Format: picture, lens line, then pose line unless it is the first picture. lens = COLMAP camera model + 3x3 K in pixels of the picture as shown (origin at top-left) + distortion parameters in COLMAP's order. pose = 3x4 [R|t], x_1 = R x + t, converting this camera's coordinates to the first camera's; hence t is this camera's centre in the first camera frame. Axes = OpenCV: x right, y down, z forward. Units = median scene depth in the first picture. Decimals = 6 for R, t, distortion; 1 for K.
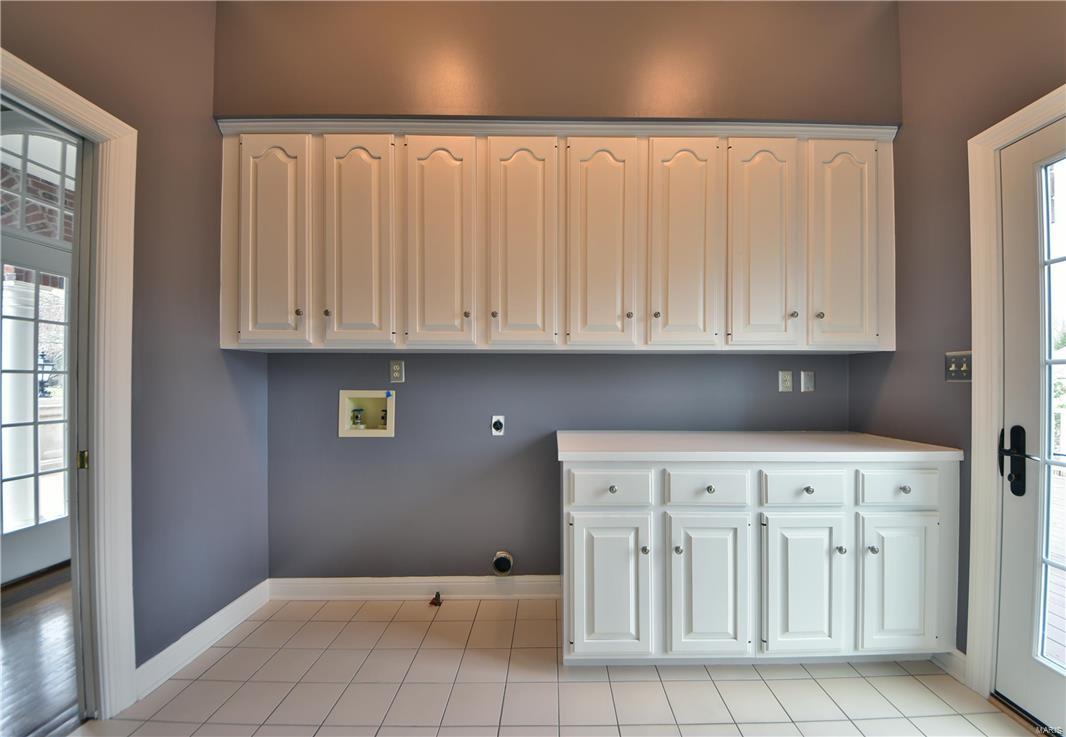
lens RADIAL K [[390.4, 0, 531.6], [0, 390.4, 381.3], [0, 0, 1]] dist [-0.000185, -0.000077]
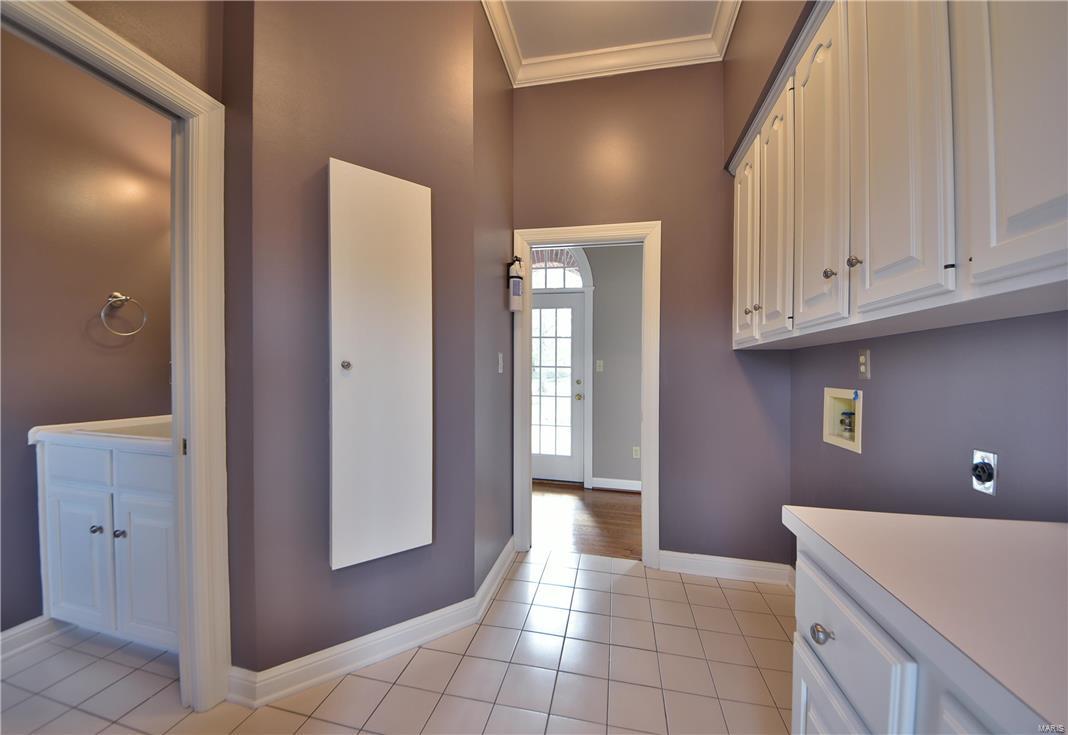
lens RADIAL K [[391.1, 0, 532.6], [0, 391.1, 380.3], [0, 0, 1]] dist [-0.000185, -0.000077]
pose [[-0.171591, 0.018570, -0.984993, 0.485852], [-0.008808, 0.999753, 0.020382, -0.004843], [0.985129, 0.012173, -0.171385, 0.530693]]
